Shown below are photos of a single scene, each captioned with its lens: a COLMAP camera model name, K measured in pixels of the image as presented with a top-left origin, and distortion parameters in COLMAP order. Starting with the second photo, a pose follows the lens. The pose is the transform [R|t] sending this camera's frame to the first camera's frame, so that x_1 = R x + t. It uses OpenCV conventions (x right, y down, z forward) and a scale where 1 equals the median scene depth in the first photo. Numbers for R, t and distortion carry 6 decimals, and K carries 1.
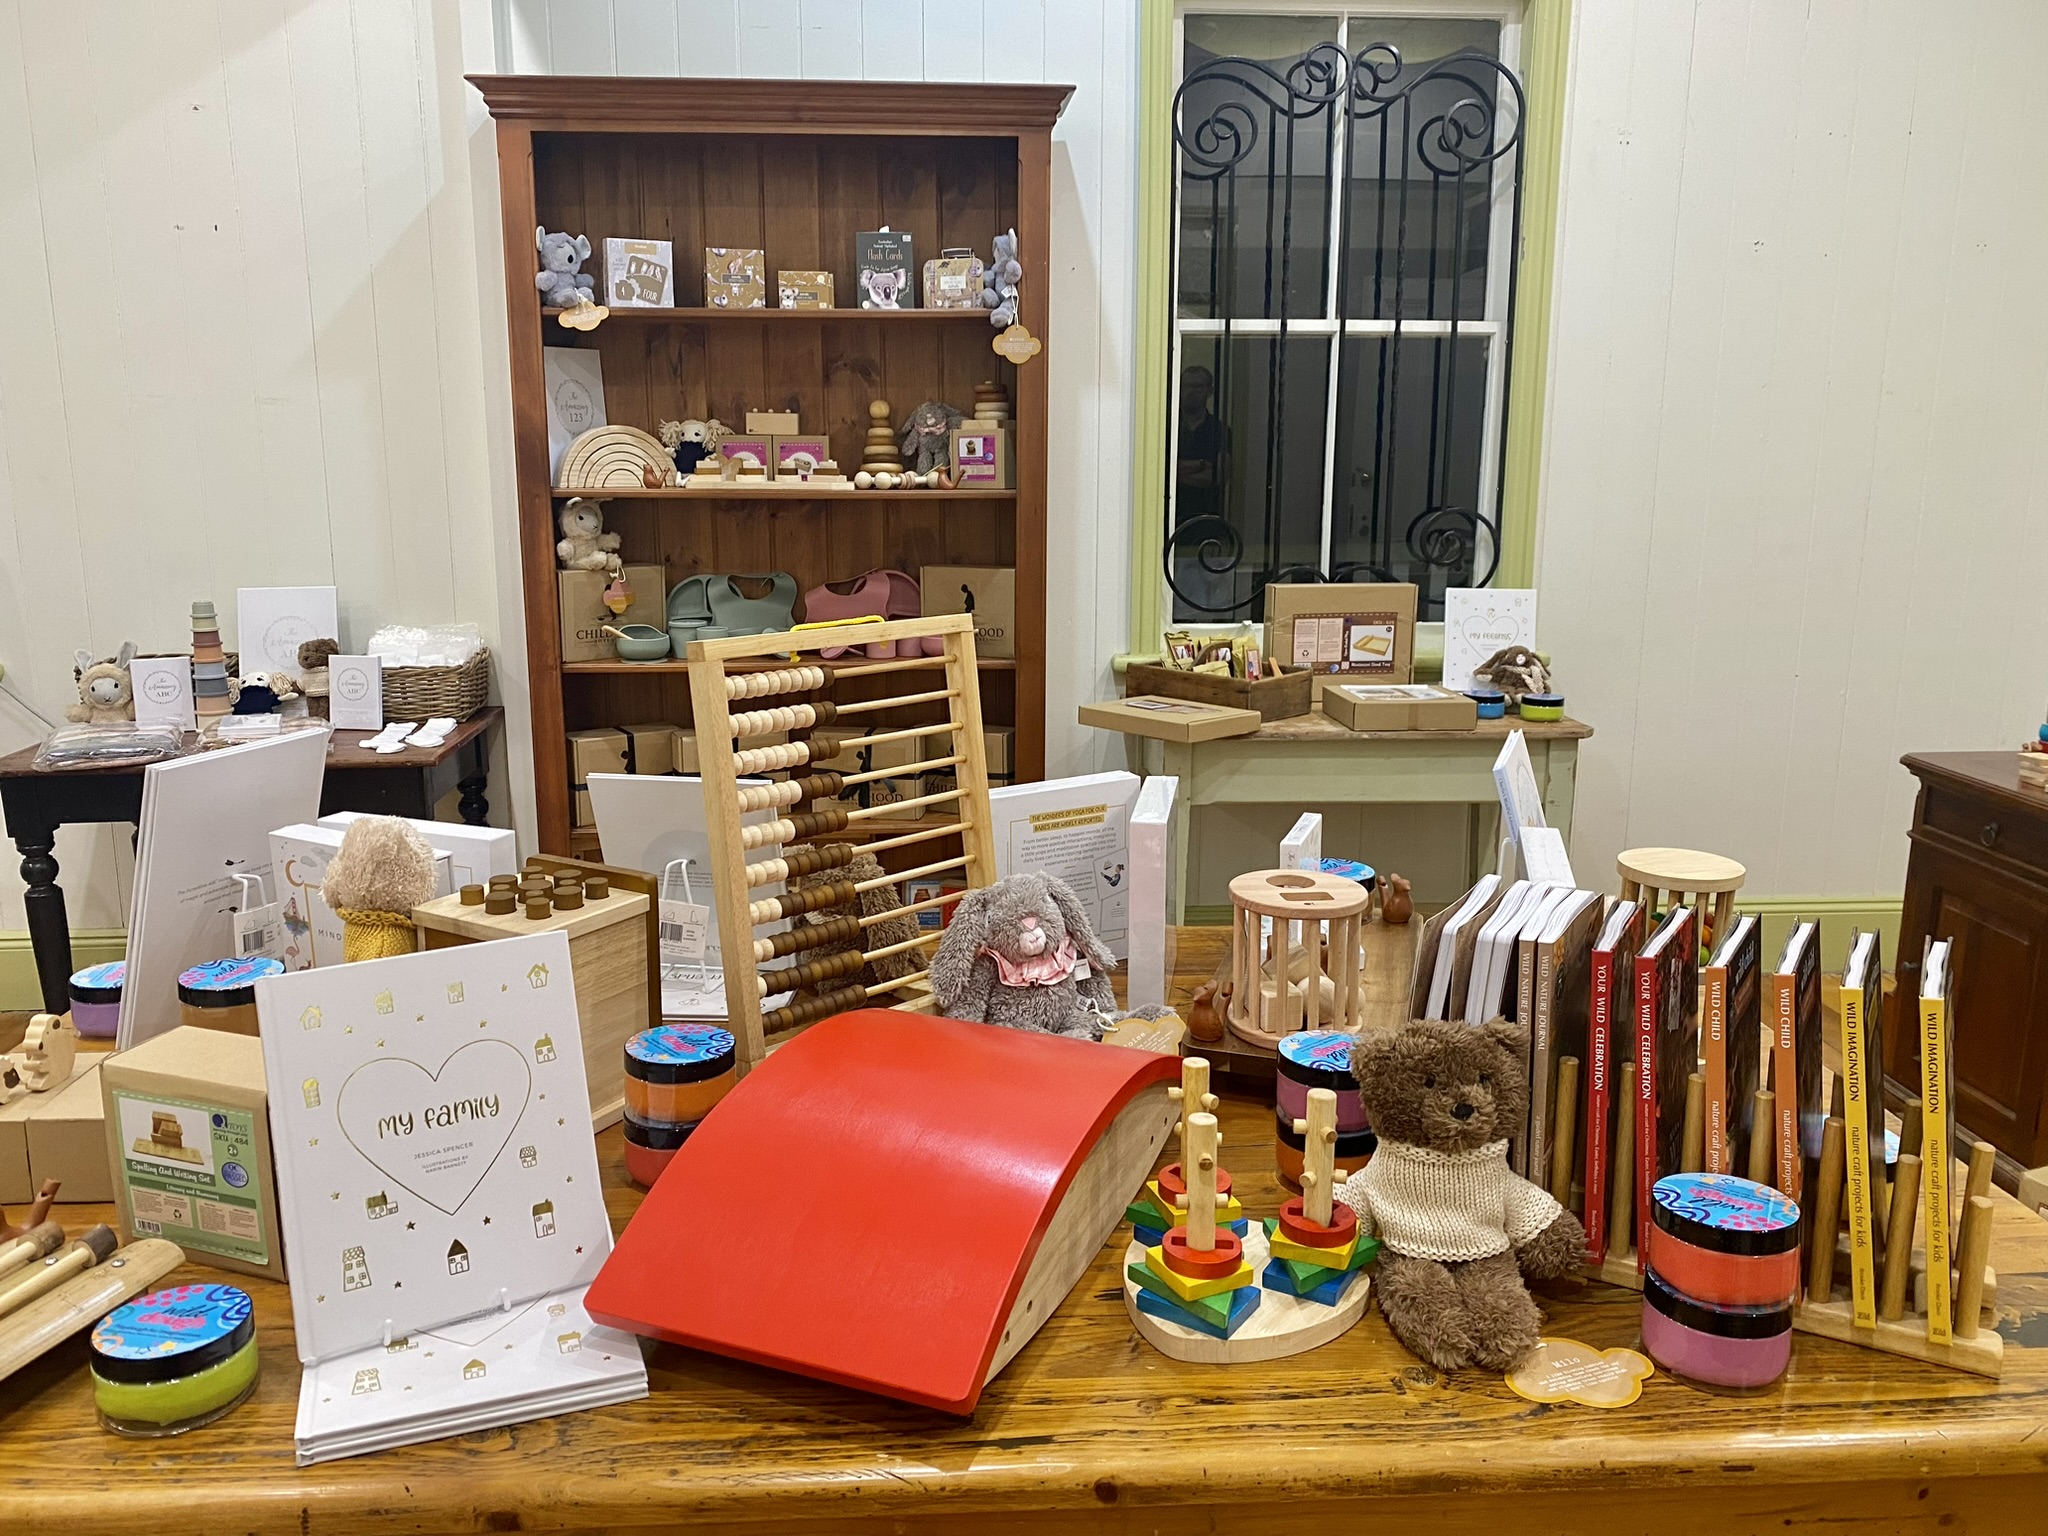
lens RADIAL K [[1575.6, 0, 1029.6], [0, 1575.6, 749.8], [0, 0, 1]] dist [0.009955, 0.005132]
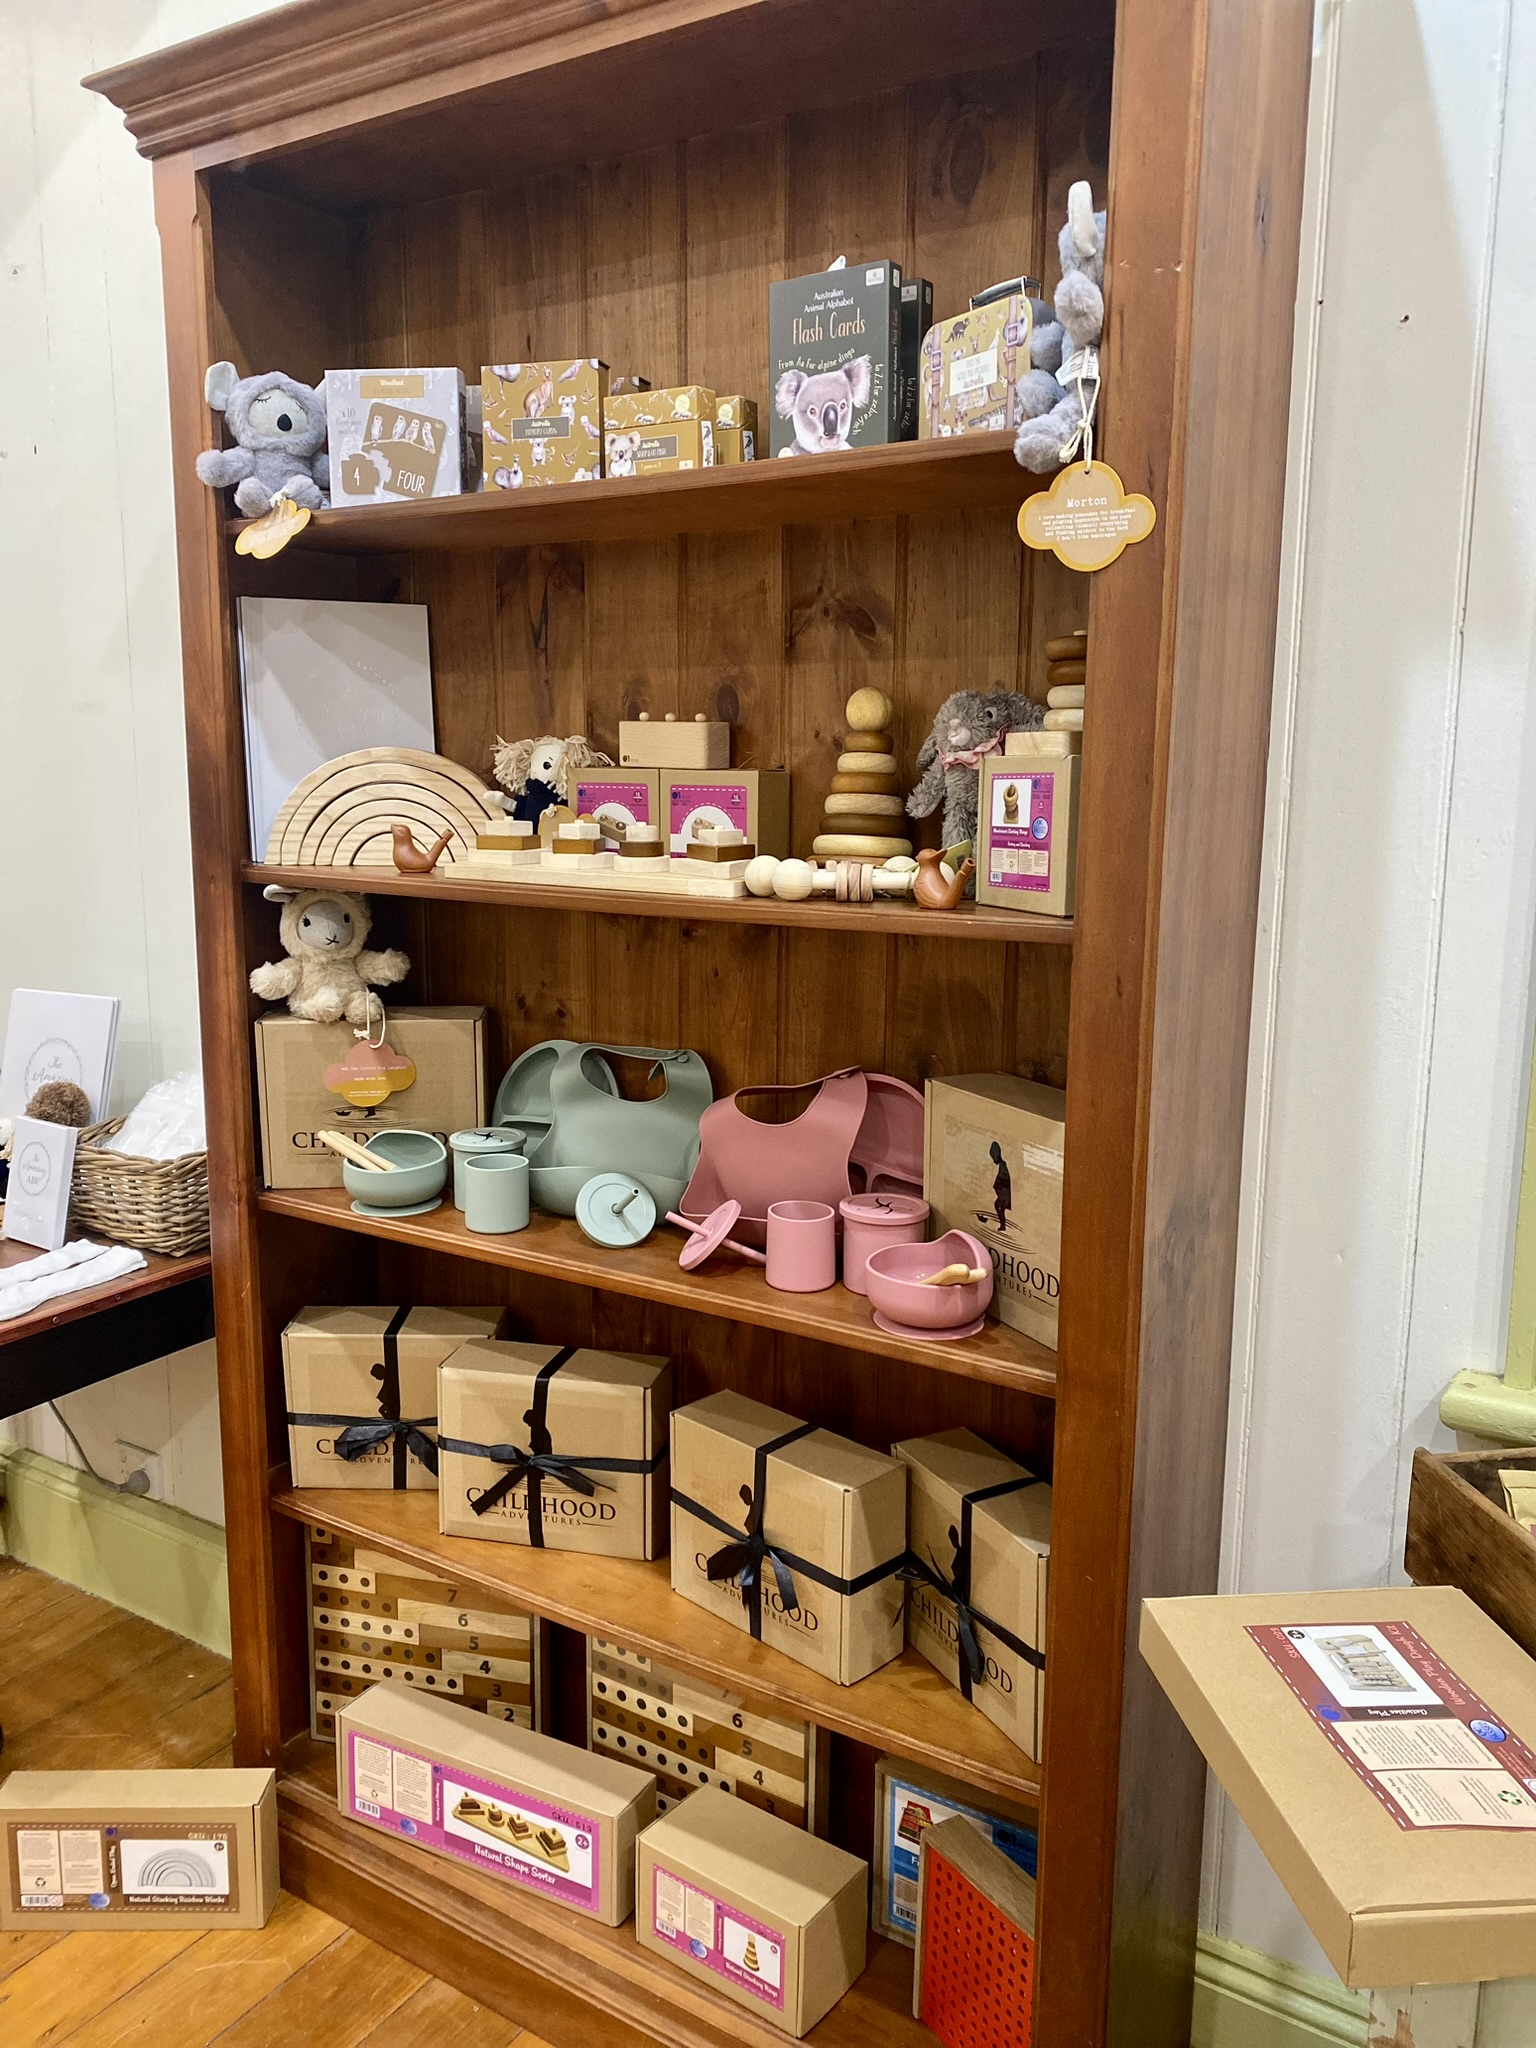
lens RADIAL K [[1575.6, 0, 762.6], [0, 1575.6, 1021.9], [0, 0, 1]] dist [0.009955, 0.005132]
pose [[0.808850, 0.101234, -0.579235, 0.144462], [-0.119435, 0.992819, 0.006737, -0.135369], [0.575758, 0.063732, 0.815133, 0.660107]]
